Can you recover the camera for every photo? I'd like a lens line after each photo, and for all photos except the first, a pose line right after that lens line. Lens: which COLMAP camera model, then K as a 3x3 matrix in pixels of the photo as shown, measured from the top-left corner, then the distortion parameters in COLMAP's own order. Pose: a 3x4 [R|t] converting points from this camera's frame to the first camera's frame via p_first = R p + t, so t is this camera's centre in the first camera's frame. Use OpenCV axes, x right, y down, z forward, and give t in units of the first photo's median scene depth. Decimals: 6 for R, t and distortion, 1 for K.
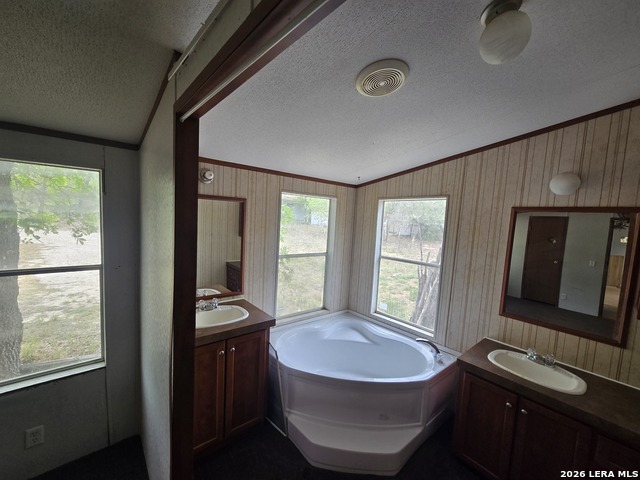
lens RADIAL K [[263.4, 0, 314.0], [0, 263.4, 241.8], [0, 0, 1]] dist [0.000925, 0.000190]
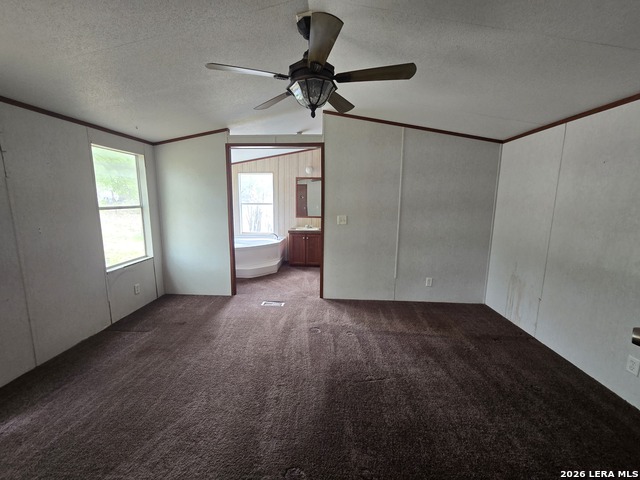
lens RADIAL K [[263.4, 0, 314.0], [0, 263.4, 241.8], [0, 0, 1]] dist [0.000925, 0.000190]
pose [[0.676321, -0.139976, 0.723185, -1.008892], [0.021982, 0.985177, 0.170128, 0.038470], [-0.736279, -0.099164, 0.669373, -0.873652]]
